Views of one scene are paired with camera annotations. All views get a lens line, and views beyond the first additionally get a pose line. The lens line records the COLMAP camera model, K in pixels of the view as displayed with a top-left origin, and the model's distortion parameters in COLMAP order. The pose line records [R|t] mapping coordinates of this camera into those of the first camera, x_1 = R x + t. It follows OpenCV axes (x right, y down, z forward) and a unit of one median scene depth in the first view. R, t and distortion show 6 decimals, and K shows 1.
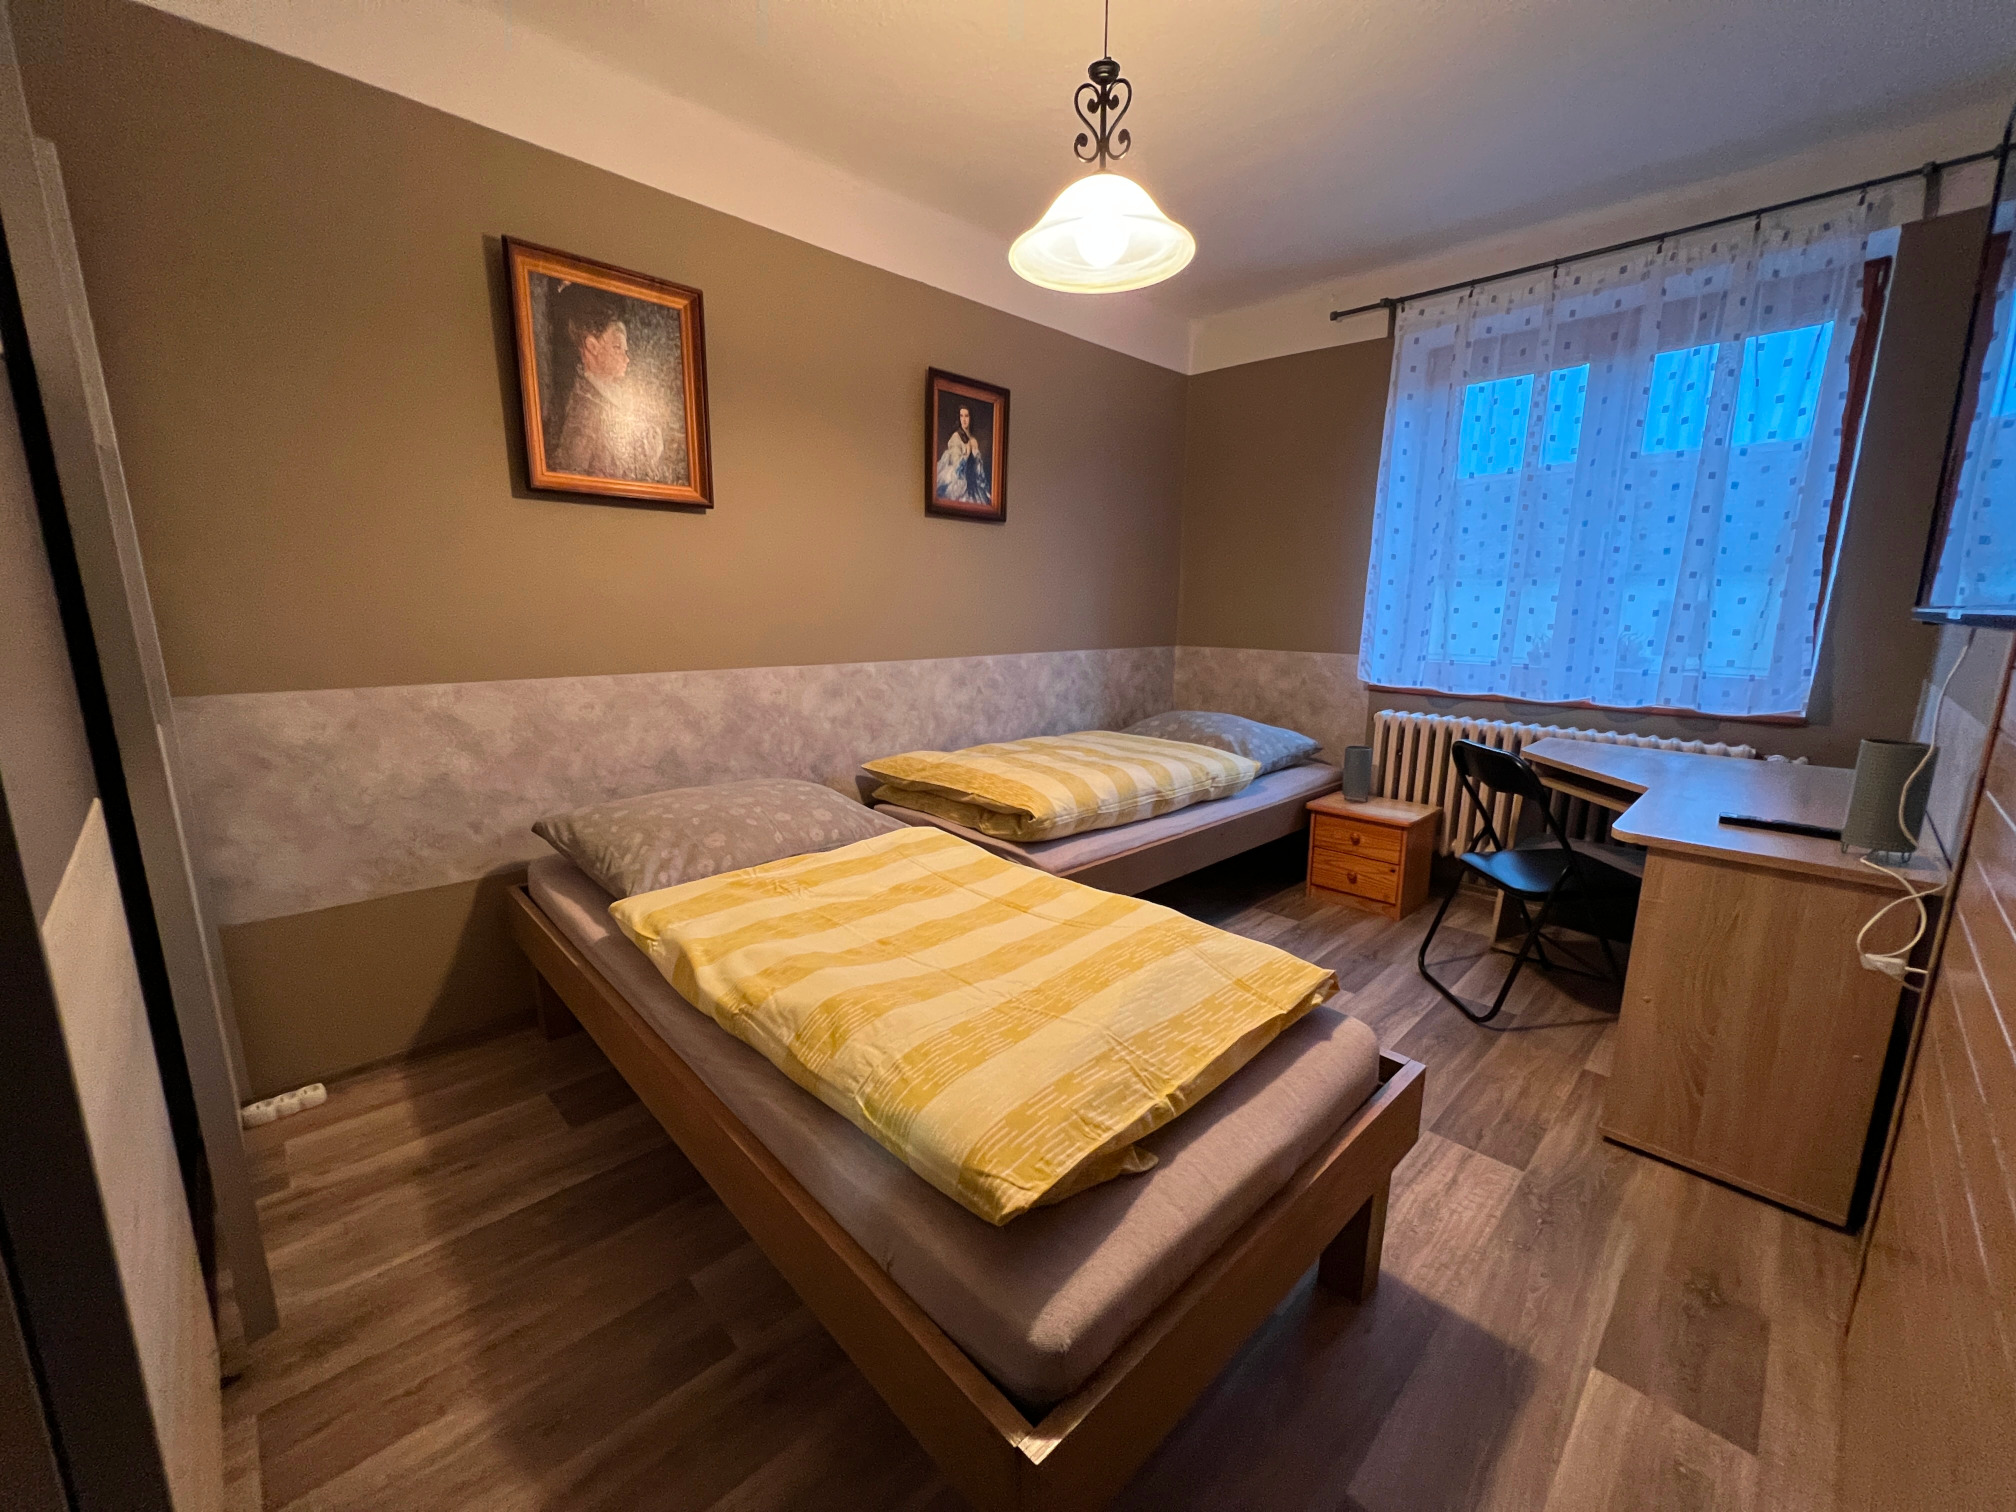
lens RADIAL K [[811.3, 0, 1005.2], [0, 811.3, 763.2], [0, 0, 1]] dist [-0.000293, 0.002065]
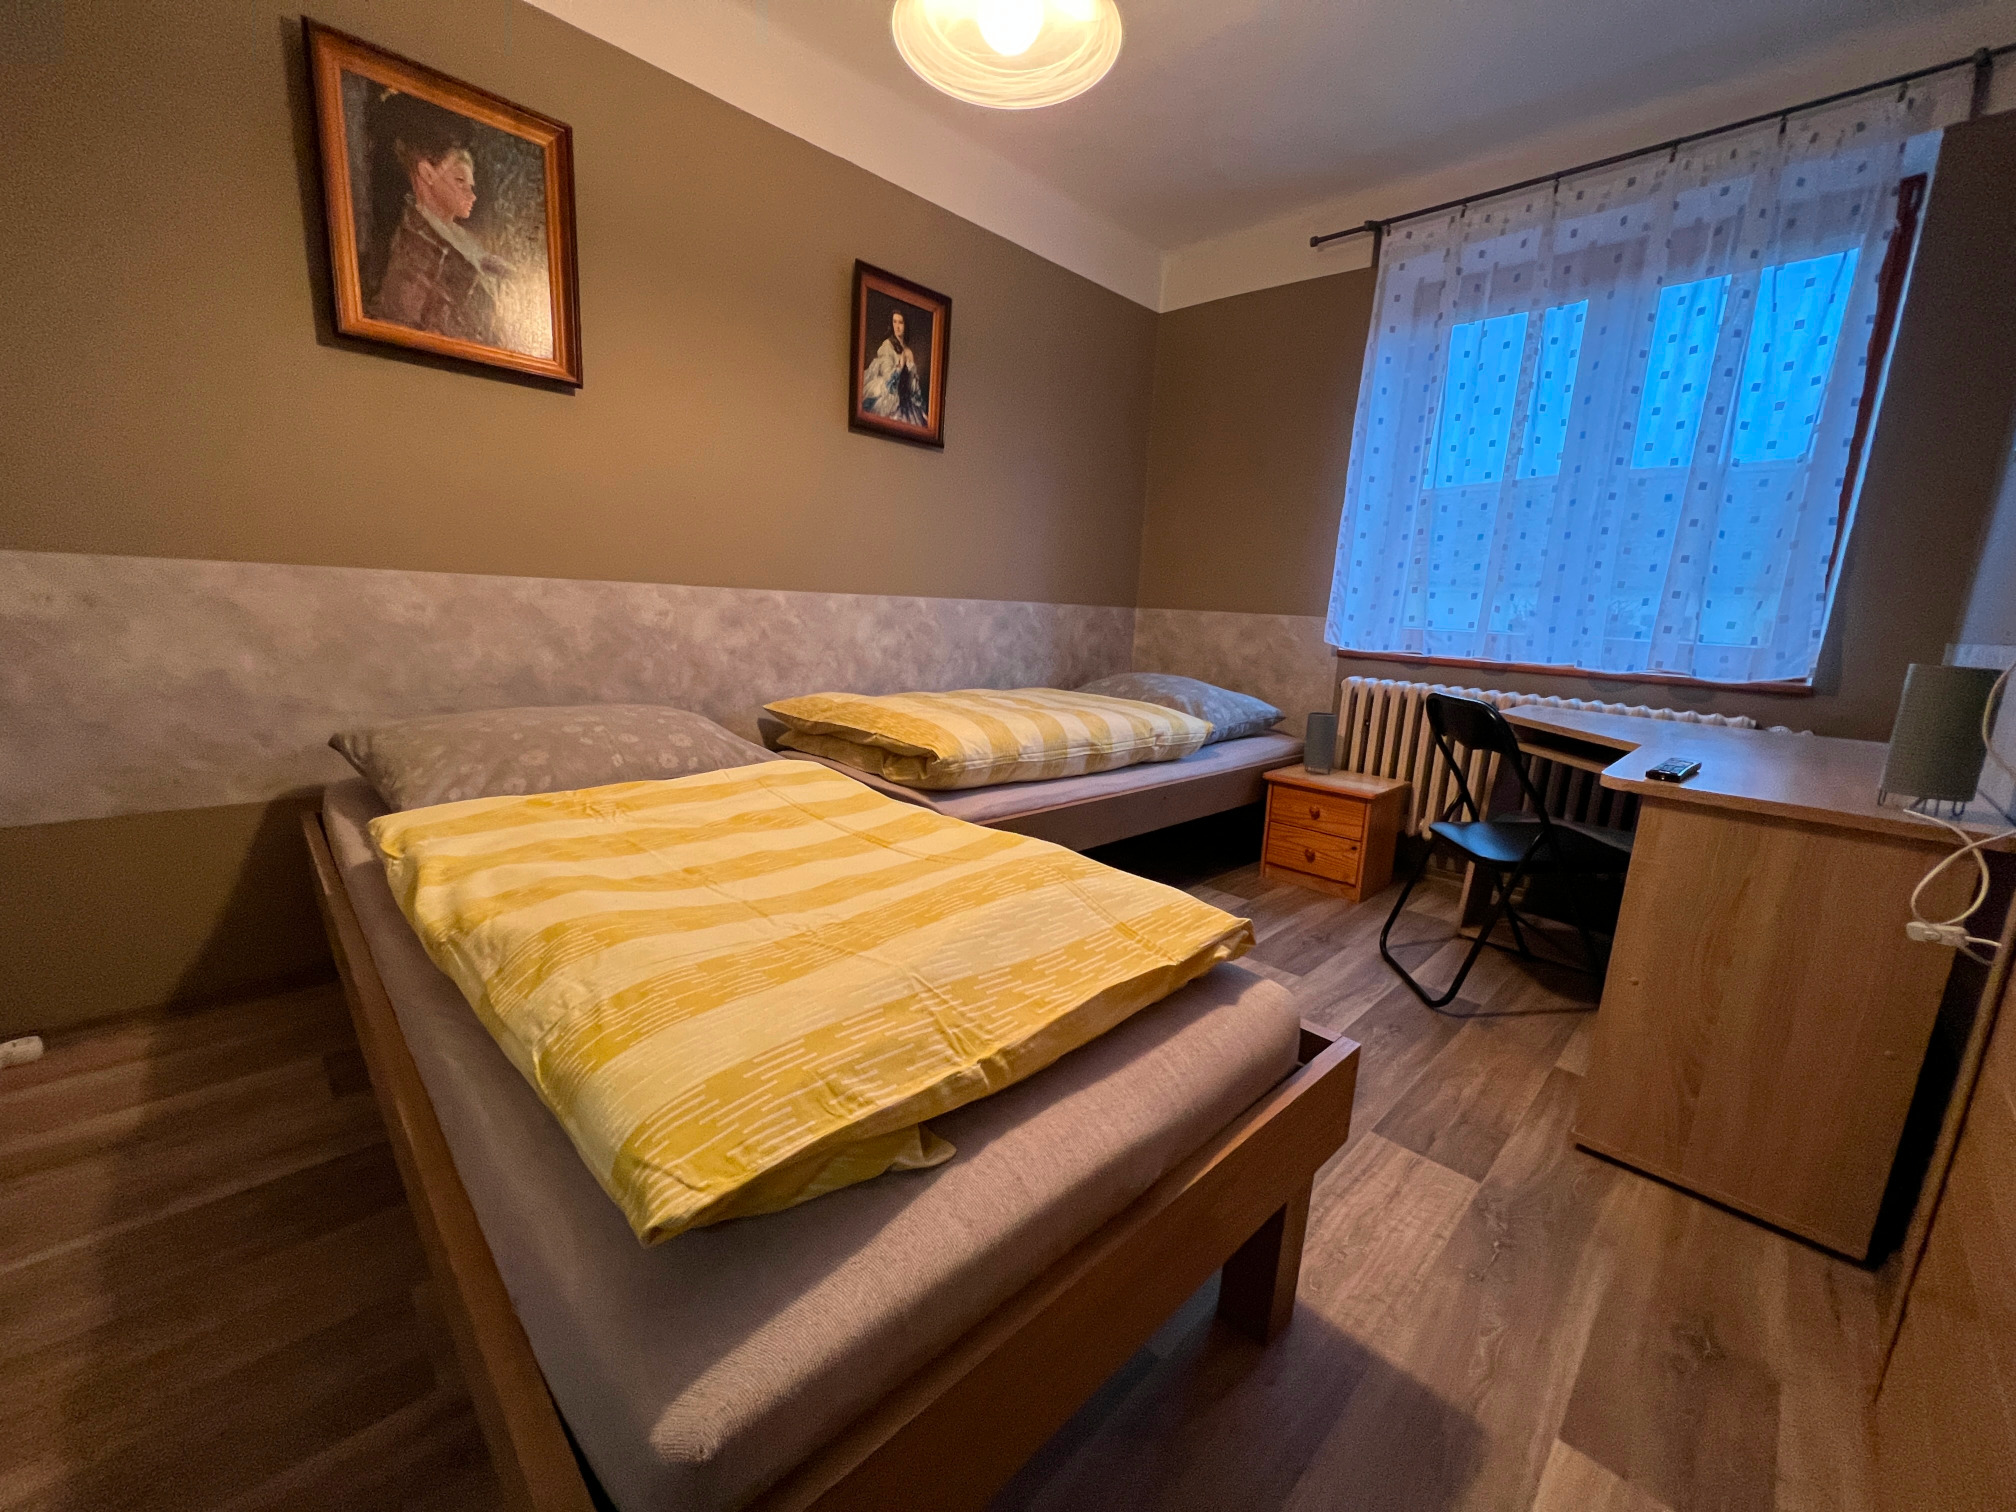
lens RADIAL K [[818.7, 0, 1000.6], [0, 818.7, 758.8], [0, 0, 1]] dist [0.000938, 0.000801]
pose [[0.999112, 0.037451, 0.019306, 0.092249], [-0.037480, 0.999297, 0.001187, 0.069194], [-0.019248, -0.001909, 0.999813, 0.137326]]
